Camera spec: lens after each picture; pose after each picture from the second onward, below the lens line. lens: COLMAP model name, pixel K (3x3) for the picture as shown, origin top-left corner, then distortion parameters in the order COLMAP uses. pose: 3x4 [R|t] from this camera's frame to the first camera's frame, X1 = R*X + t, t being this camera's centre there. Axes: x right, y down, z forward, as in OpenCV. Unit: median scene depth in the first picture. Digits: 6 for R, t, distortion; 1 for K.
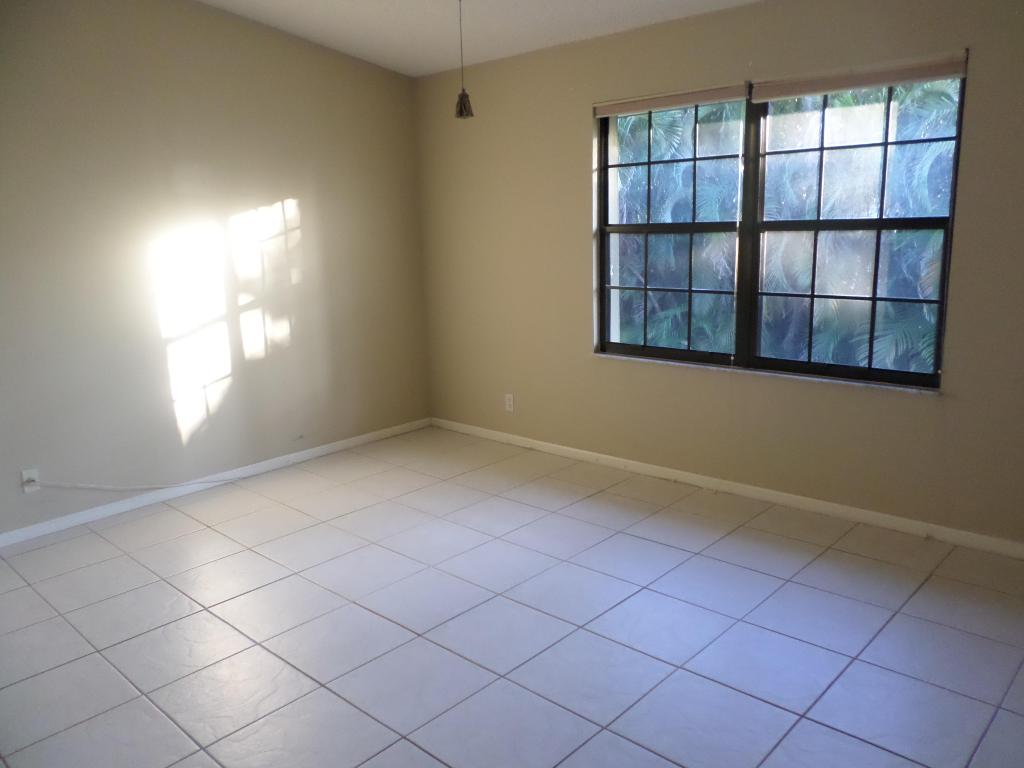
lens RADIAL K [[796.7, 0, 512.5], [0, 796.7, 386.7], [0, 0, 1]] dist [0.000646, -0.018280]
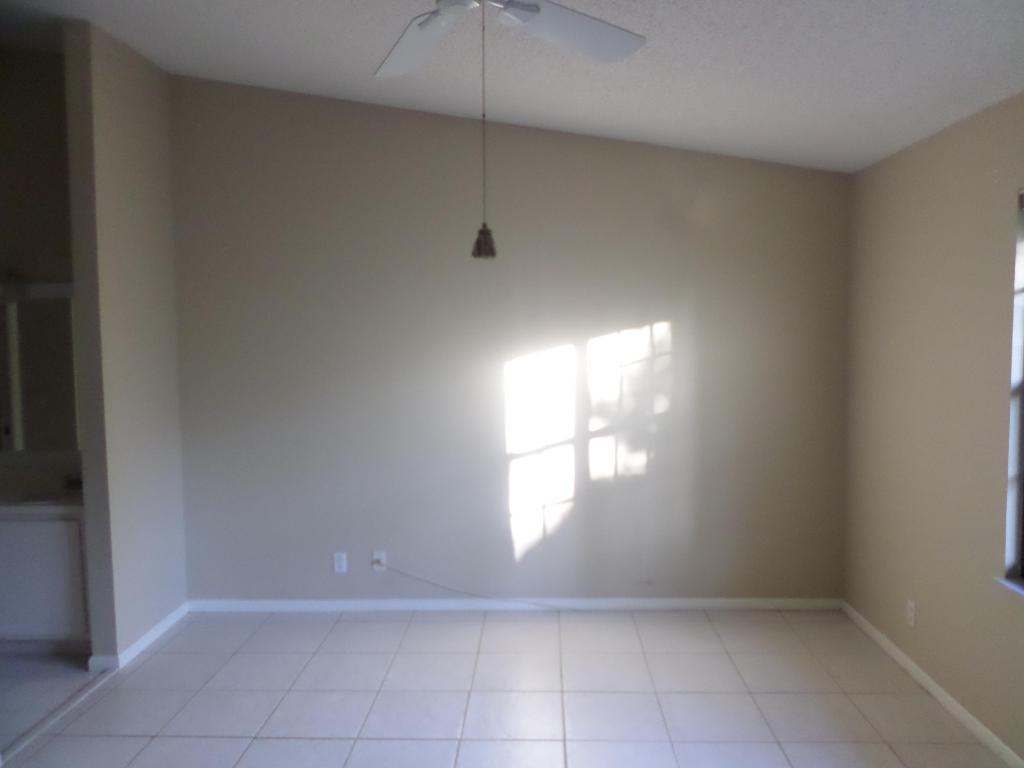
lens RADIAL K [[796.7, 0, 512.6], [0, 796.7, 379.1], [0, 0, 1]] dist [0.000646, -0.018280]
pose [[0.655537, 0.080713, -0.750837, 0.308434], [-0.169051, 0.984723, -0.041740, -0.105859], [0.735998, 0.154292, 0.659167, 0.286547]]
